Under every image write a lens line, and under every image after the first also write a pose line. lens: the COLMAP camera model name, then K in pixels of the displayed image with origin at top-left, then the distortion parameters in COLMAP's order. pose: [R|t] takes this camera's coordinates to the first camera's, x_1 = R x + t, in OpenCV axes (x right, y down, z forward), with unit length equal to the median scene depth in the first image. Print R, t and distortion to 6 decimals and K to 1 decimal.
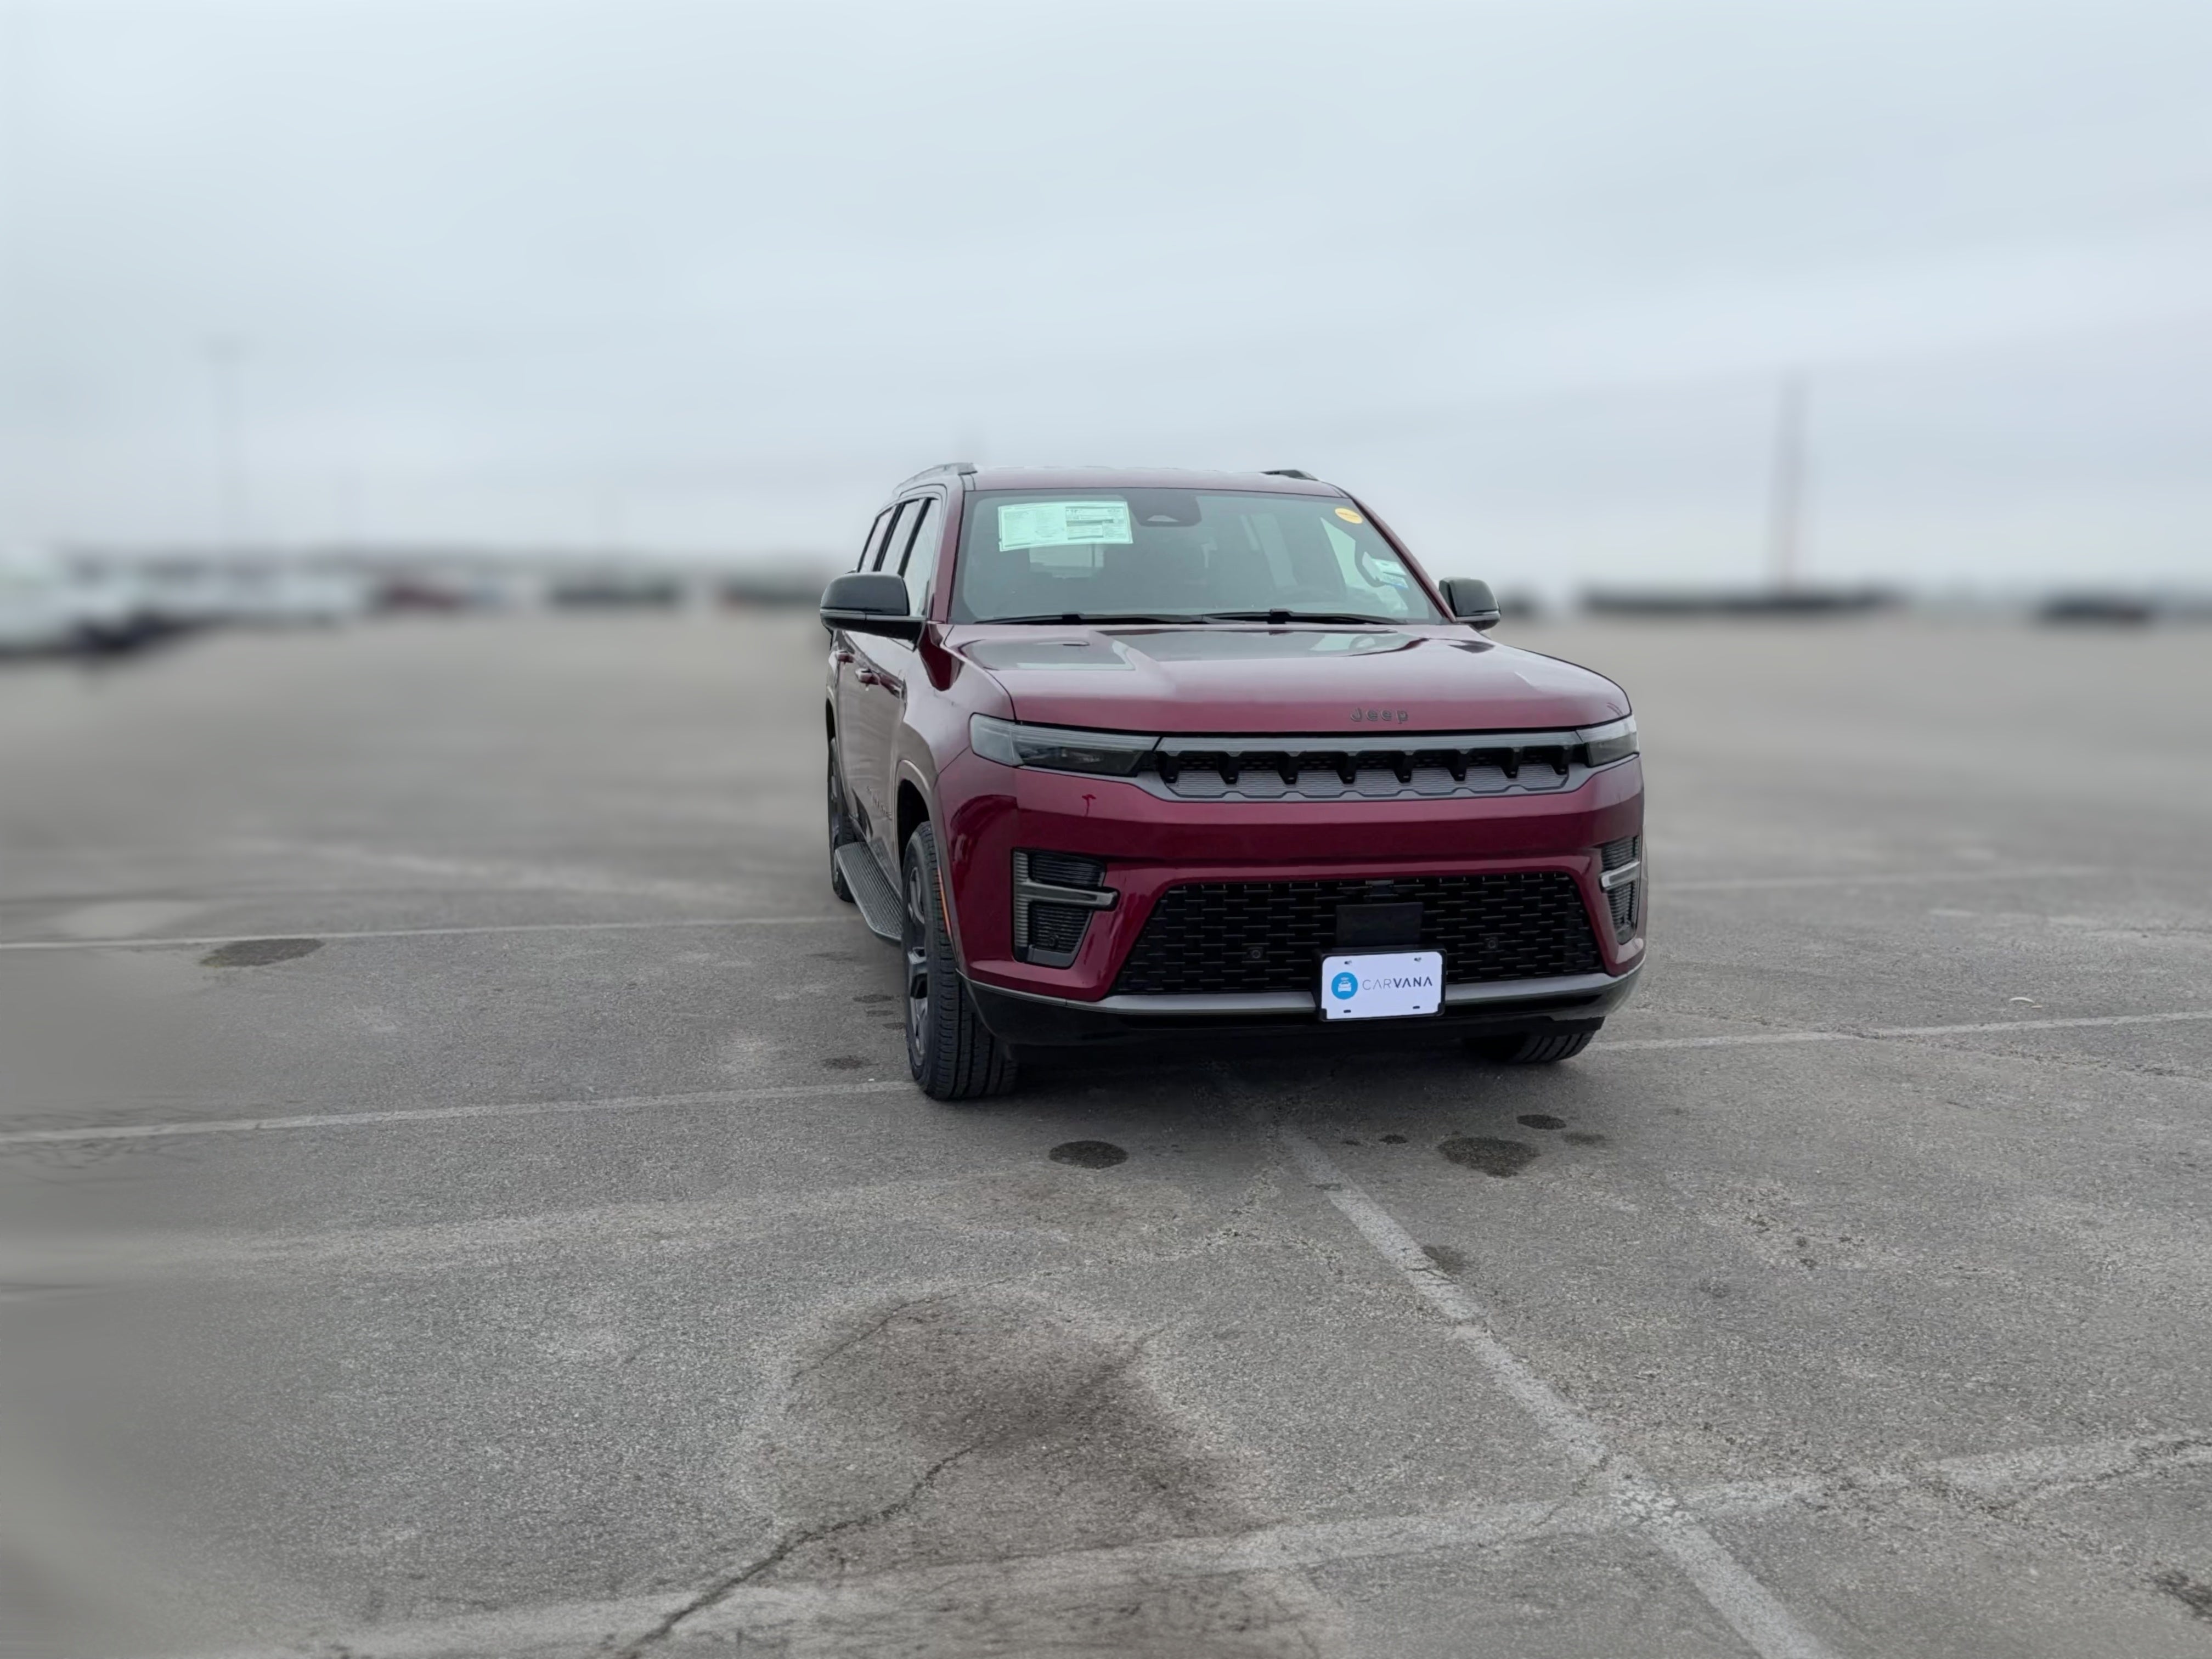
lens RADIAL K [[1782.7, 0, 1116.2], [0, 1782.7, 825.8], [0, 0, 1]] dist [0.018216, -0.006590]
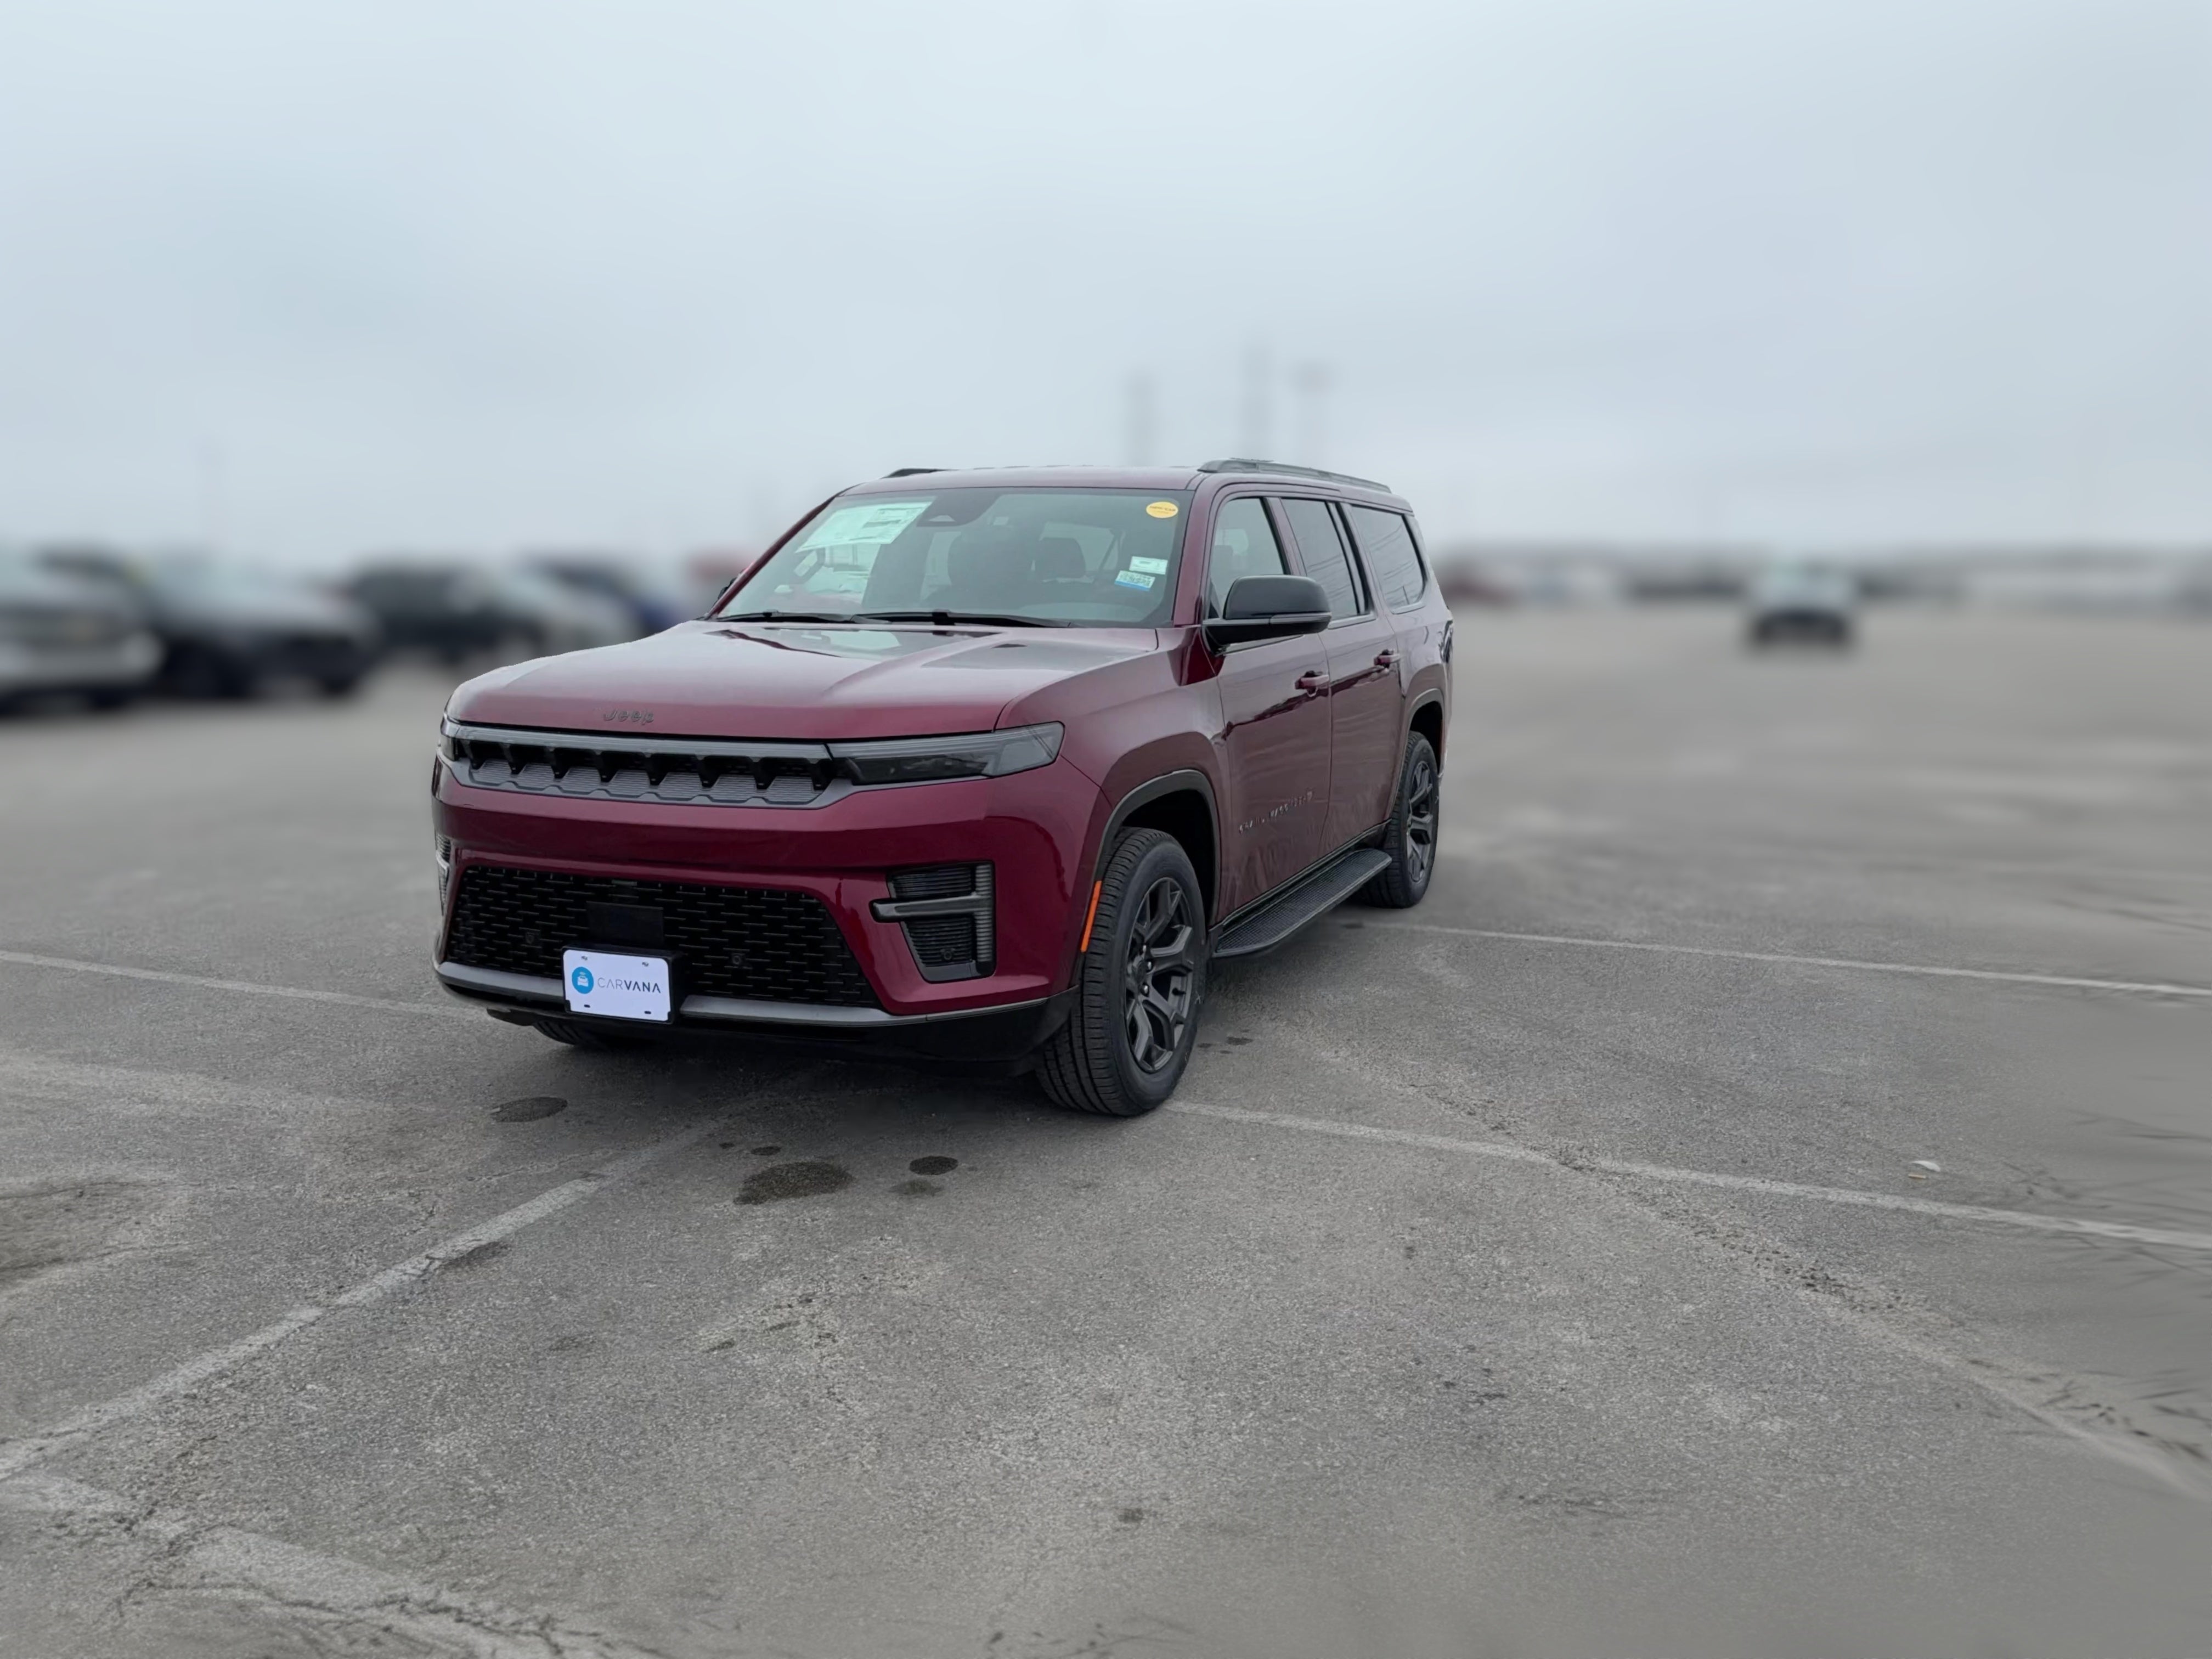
lens RADIAL K [[1707.6, 0, 1124.1], [0, 1707.6, 827.8], [0, 0, 1]] dist [0.035064, -0.058766]
pose [[0.822847, 0.081351, -0.562410, 0.910829], [-0.075696, 0.996571, 0.033402, -0.052176], [0.563199, 0.015087, 0.826184, 0.359878]]
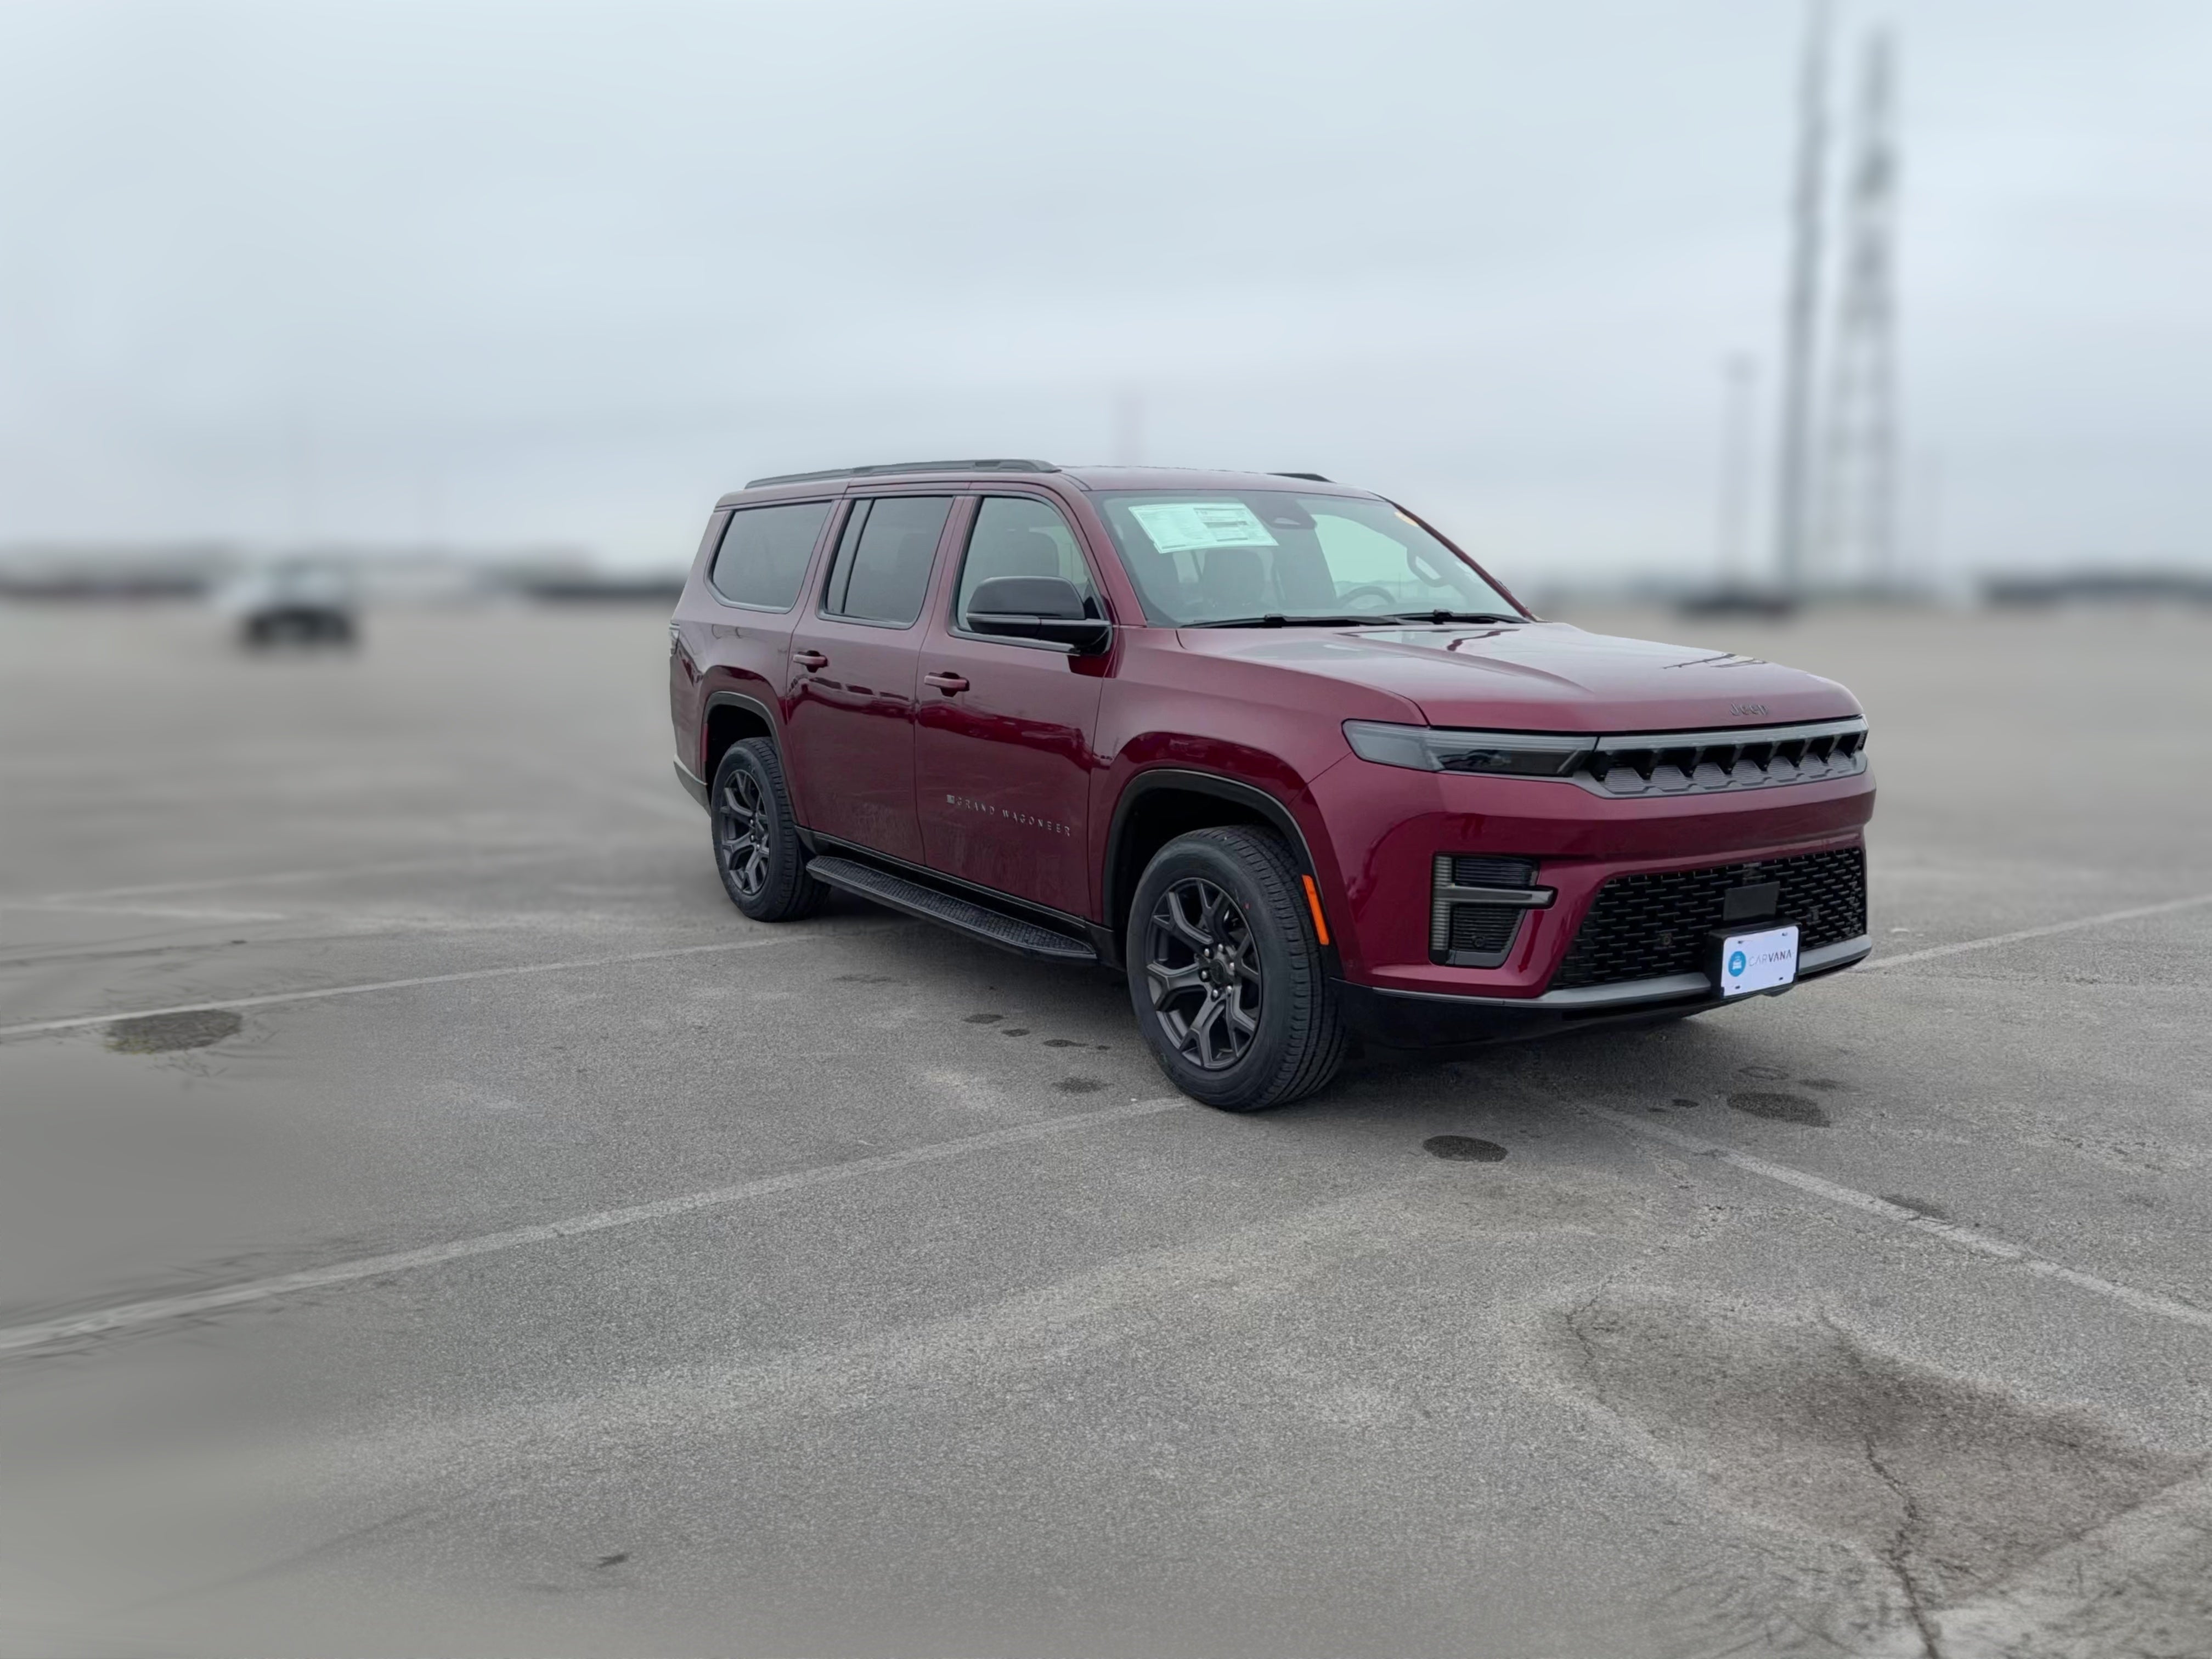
lens RADIAL K [[1712.5, 0, 1120.8], [0, 1712.5, 836.2], [0, 0, 1]] dist [0.087739, -0.116692]
pose [[0.933499, -0.053032, 0.354637, -0.571747], [0.047688, 0.998579, 0.023800, -0.028504], [-0.355396, -0.005305, 0.934701, 0.160540]]
